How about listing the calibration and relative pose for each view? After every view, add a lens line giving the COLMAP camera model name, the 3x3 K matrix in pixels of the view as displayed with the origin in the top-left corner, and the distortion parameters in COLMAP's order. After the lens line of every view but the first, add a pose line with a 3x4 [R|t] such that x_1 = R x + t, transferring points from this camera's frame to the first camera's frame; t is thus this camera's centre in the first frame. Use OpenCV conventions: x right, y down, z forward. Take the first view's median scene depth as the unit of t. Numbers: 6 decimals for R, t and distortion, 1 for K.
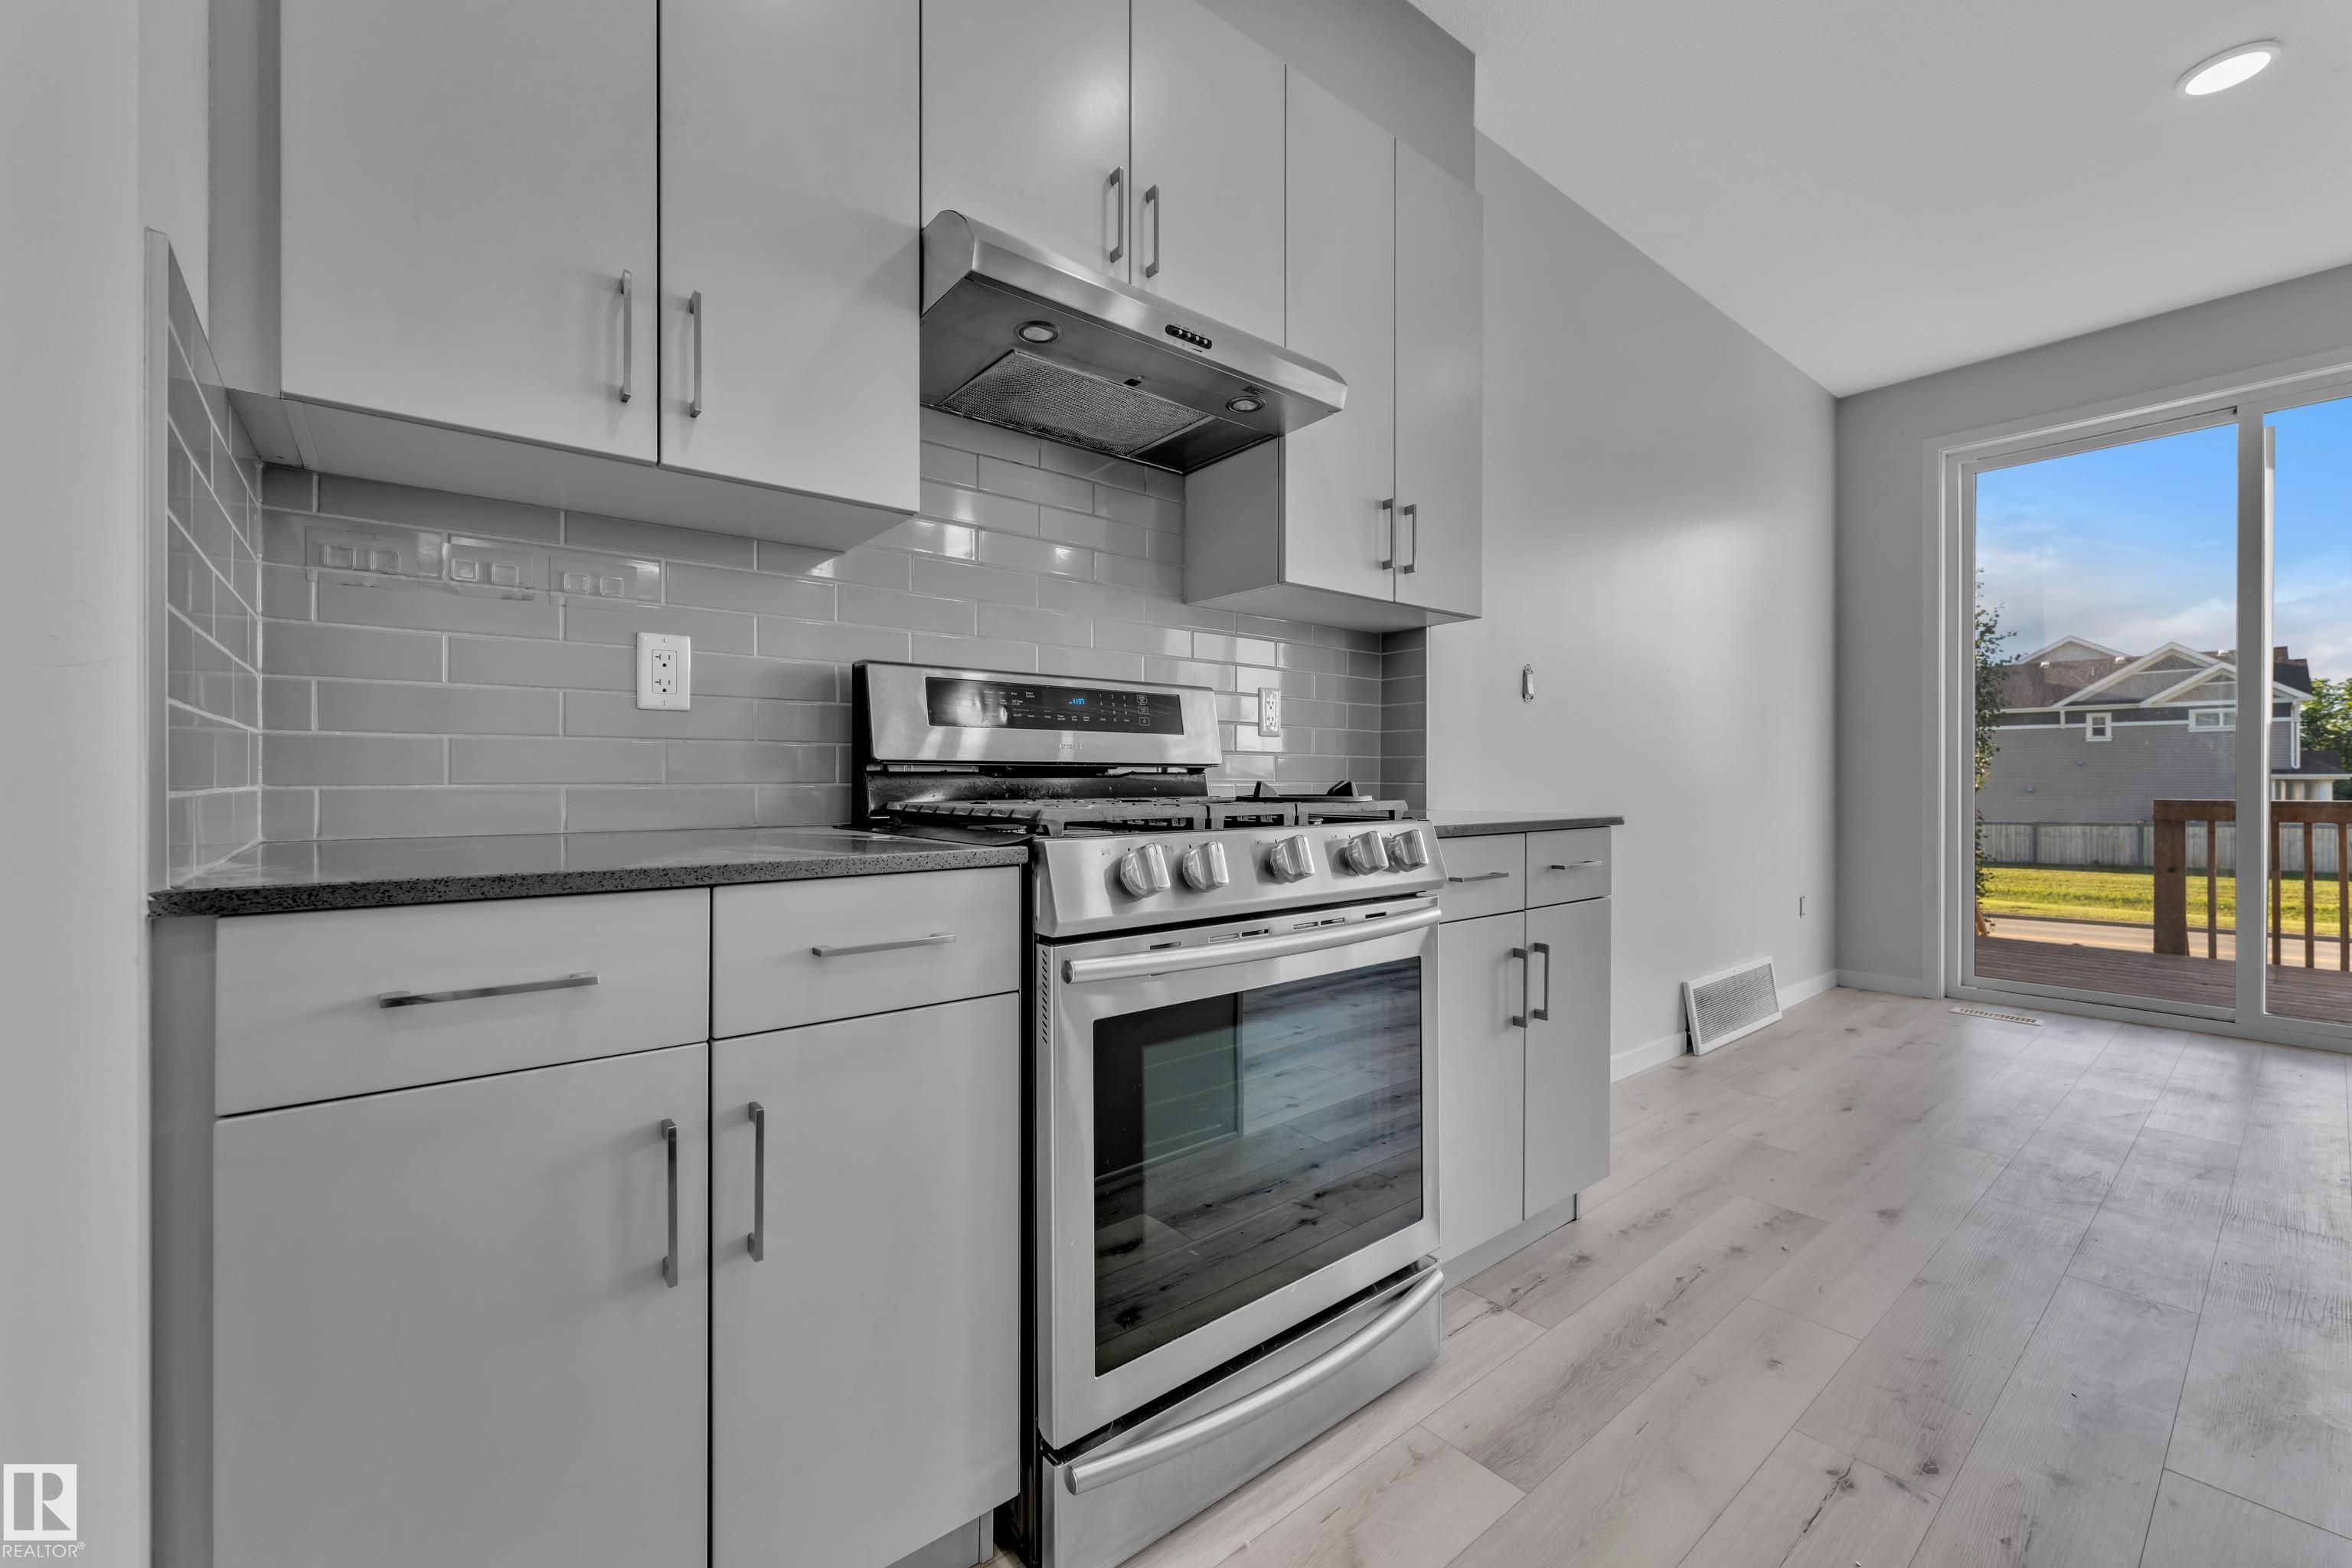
lens RADIAL K [[938.6, 0, 1169.1], [0, 938.6, 784.4], [0, 0, 1]] dist [0.000293, 0.000120]
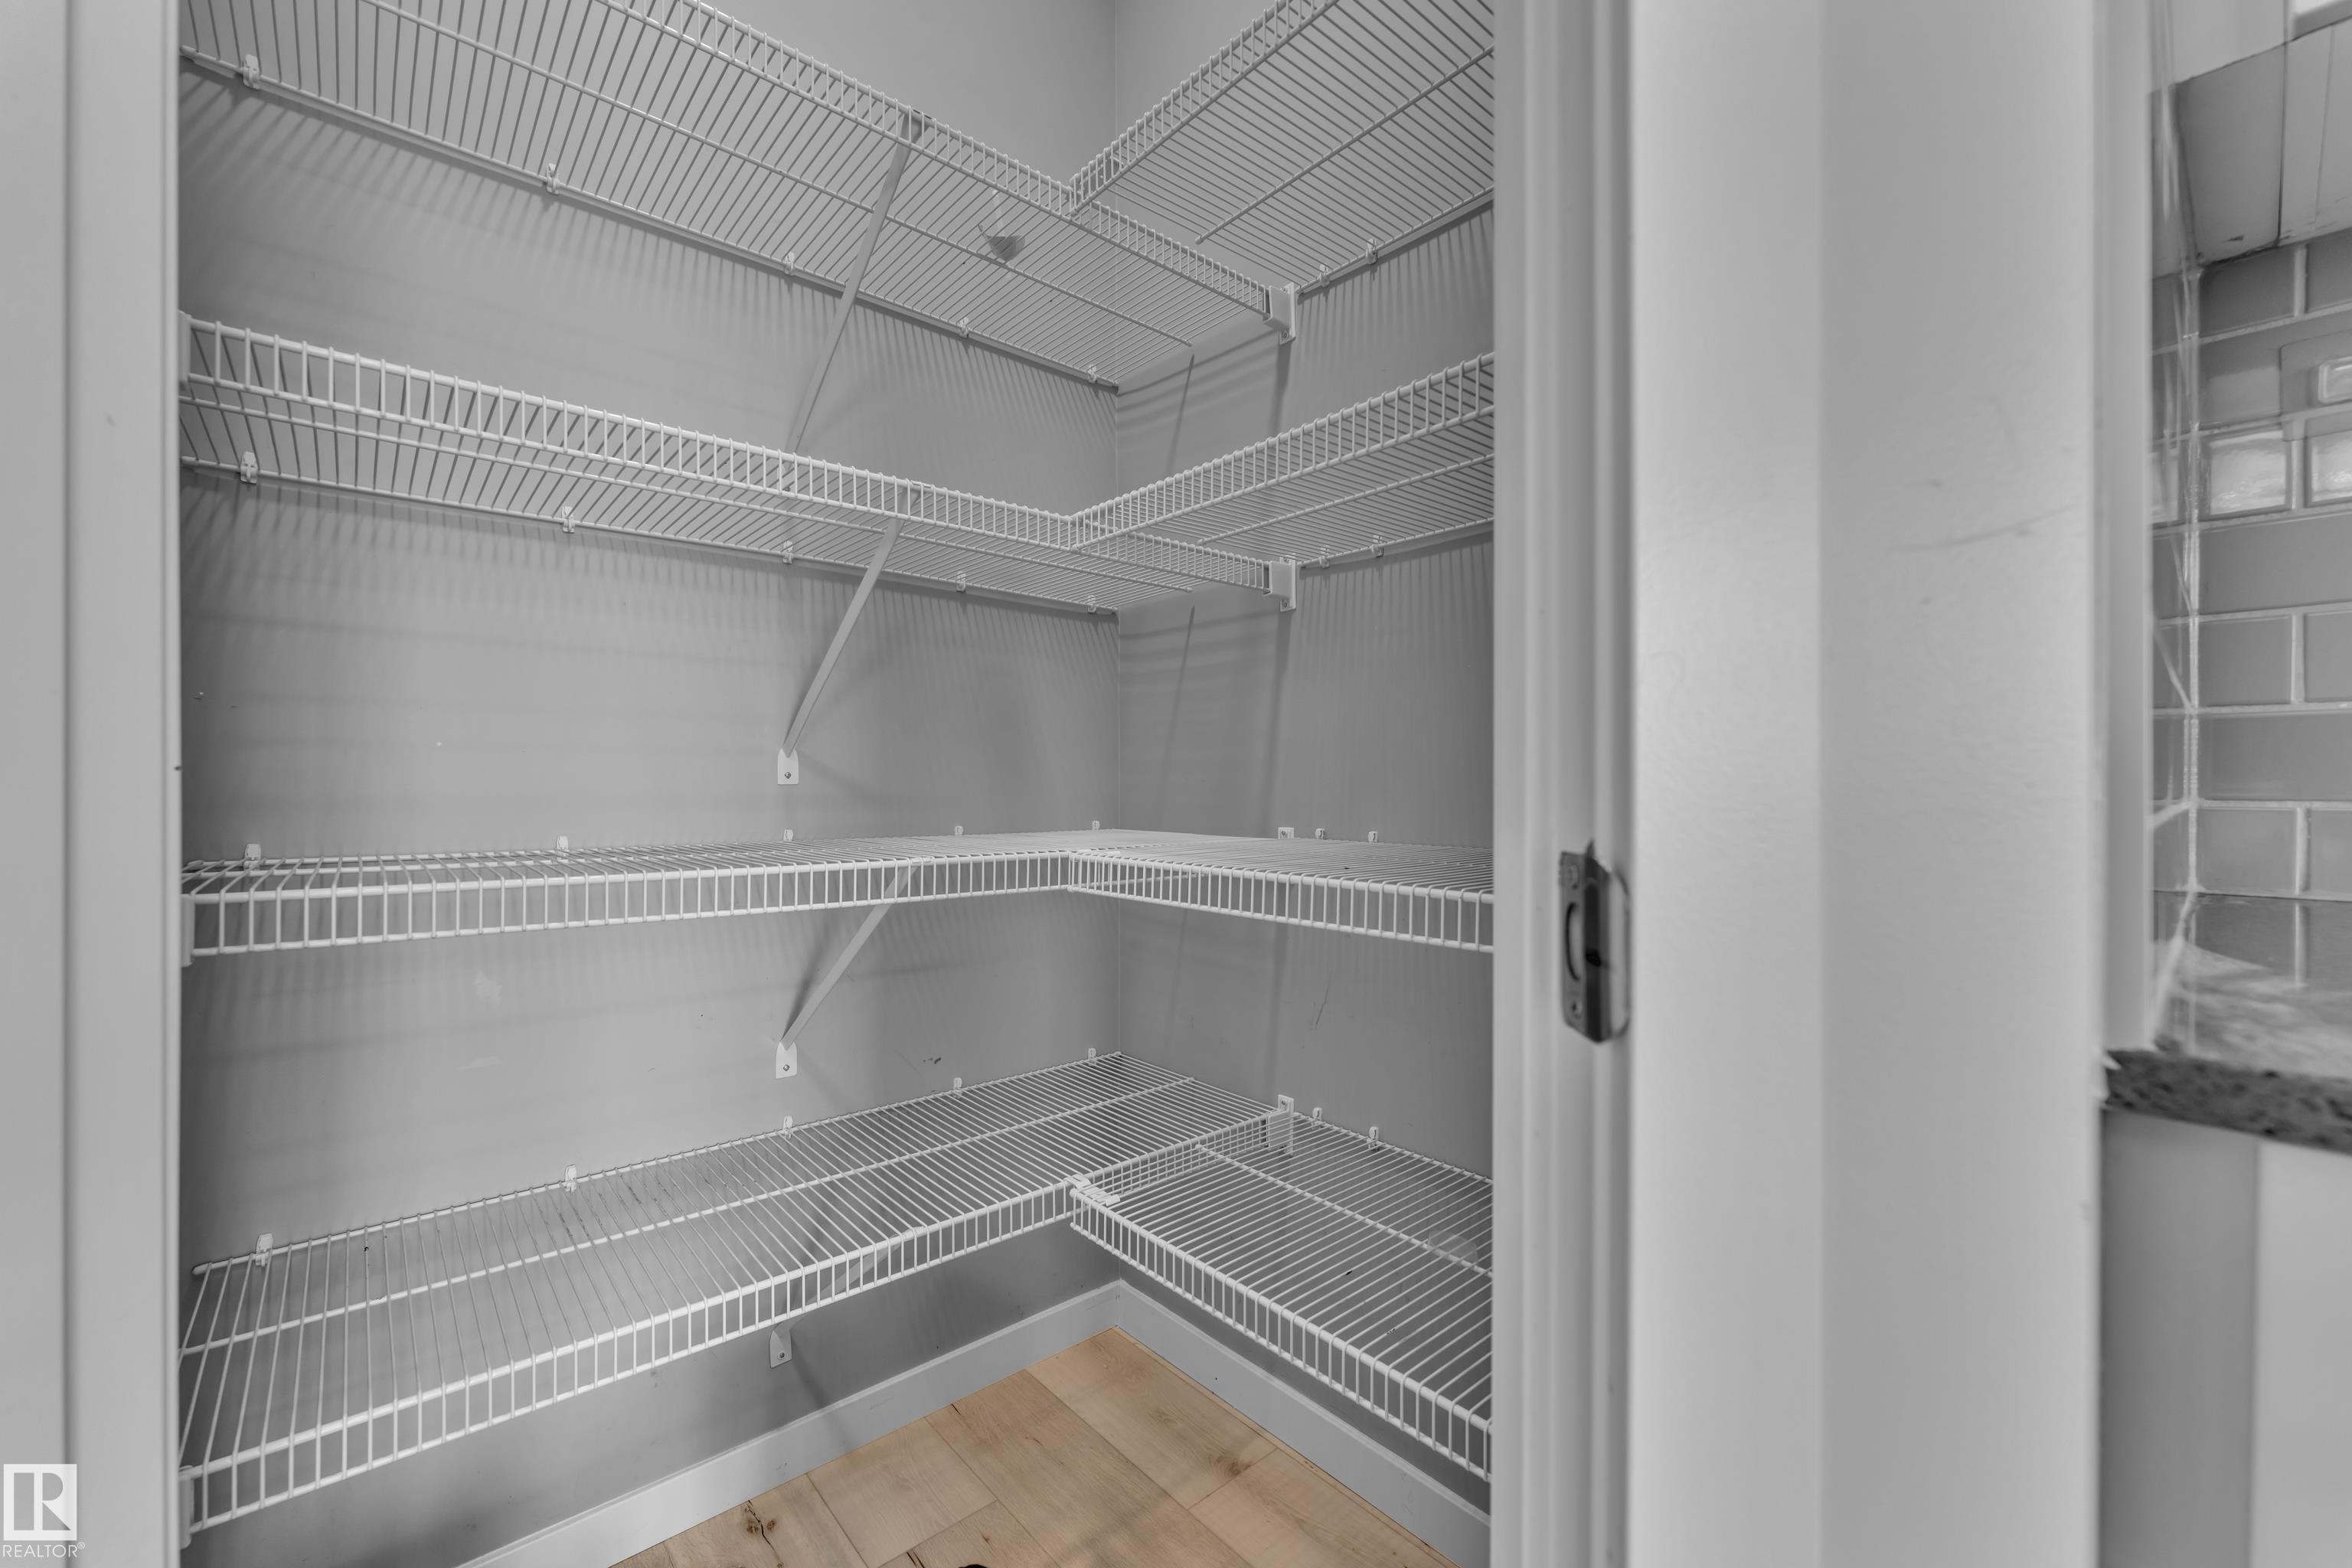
lens RADIAL K [[938.6, 0, 1169.1], [0, 938.6, 784.4], [0, 0, 1]] dist [0.000293, 0.000120]
pose [[0.028563, -0.007601, -0.999563, -0.282488], [-0.006568, 0.999948, -0.007792, 0.000052], [0.999570, 0.006788, 0.028511, 0.236009]]
